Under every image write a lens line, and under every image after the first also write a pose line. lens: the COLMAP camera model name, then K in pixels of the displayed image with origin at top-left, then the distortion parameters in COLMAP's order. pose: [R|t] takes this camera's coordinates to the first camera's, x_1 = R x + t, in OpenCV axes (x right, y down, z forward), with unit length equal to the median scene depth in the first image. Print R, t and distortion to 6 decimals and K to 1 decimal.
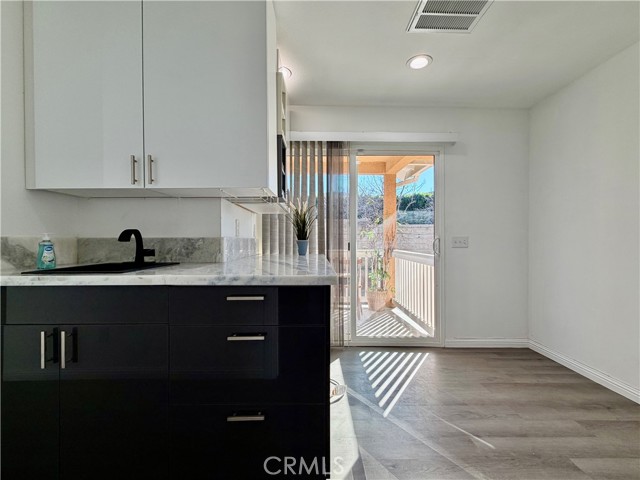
lens RADIAL K [[288.7, 0, 318.7], [0, 288.7, 240.0], [0, 0, 1]] dist [0.009284, -0.000605]
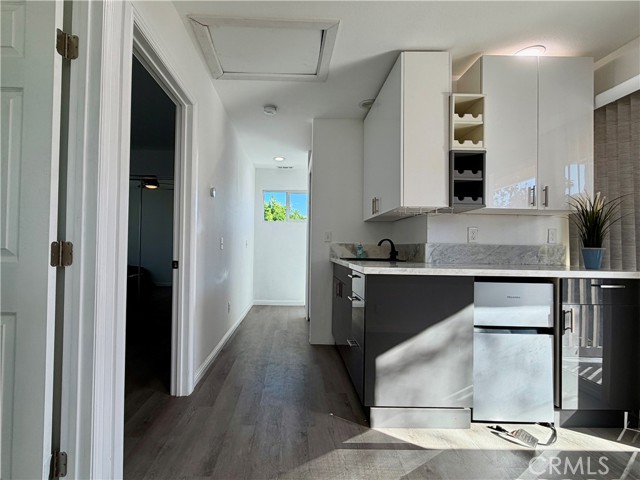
lens RADIAL K [[288.7, 0, 317.2], [0, 288.7, 243.5], [0, 0, 1]] dist [0.009284, -0.000605]
pose [[0.066495, -0.013641, -0.997694, 0.999613], [-0.003987, 0.999895, -0.013937, 0.013235], [0.997779, 0.004905, 0.066433, 0.444210]]
